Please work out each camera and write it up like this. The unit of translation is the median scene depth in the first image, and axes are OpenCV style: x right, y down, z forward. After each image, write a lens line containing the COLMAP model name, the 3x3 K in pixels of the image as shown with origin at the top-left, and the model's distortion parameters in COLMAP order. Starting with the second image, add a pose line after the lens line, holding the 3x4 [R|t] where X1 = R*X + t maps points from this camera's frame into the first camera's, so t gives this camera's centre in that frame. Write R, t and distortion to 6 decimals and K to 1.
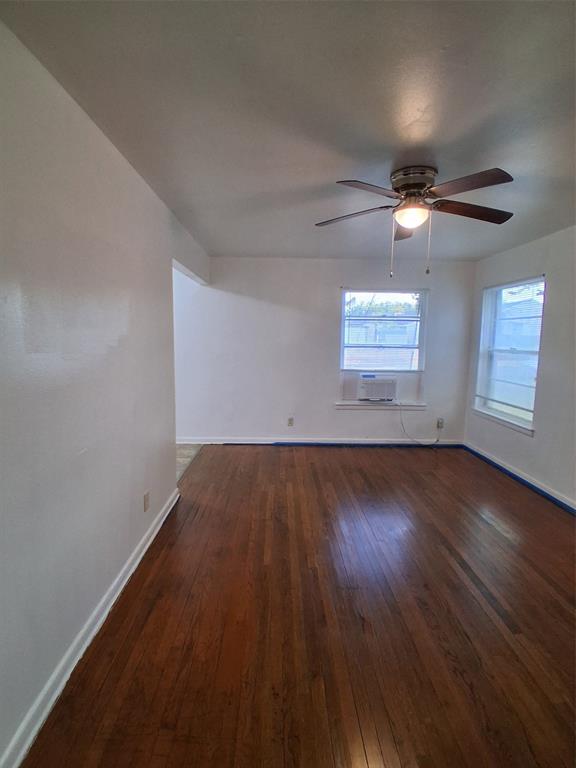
lens RADIAL K [[380.6, 0, 284.5], [0, 380.6, 384.9], [0, 0, 1]] dist [0.002305, -0.045572]
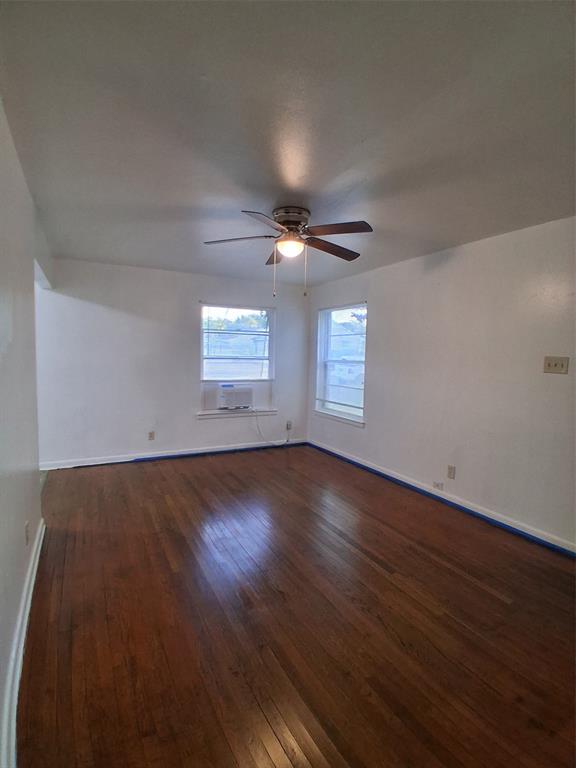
lens RADIAL K [[380.6, 0, 284.5], [0, 380.6, 384.9], [0, 0, 1]] dist [0.002305, -0.045572]
pose [[0.894866, -0.030911, 0.445264, -0.116126], [0.047504, 0.998529, -0.026151, 0.010060], [-0.443801, 0.044553, 0.895017, -0.024697]]
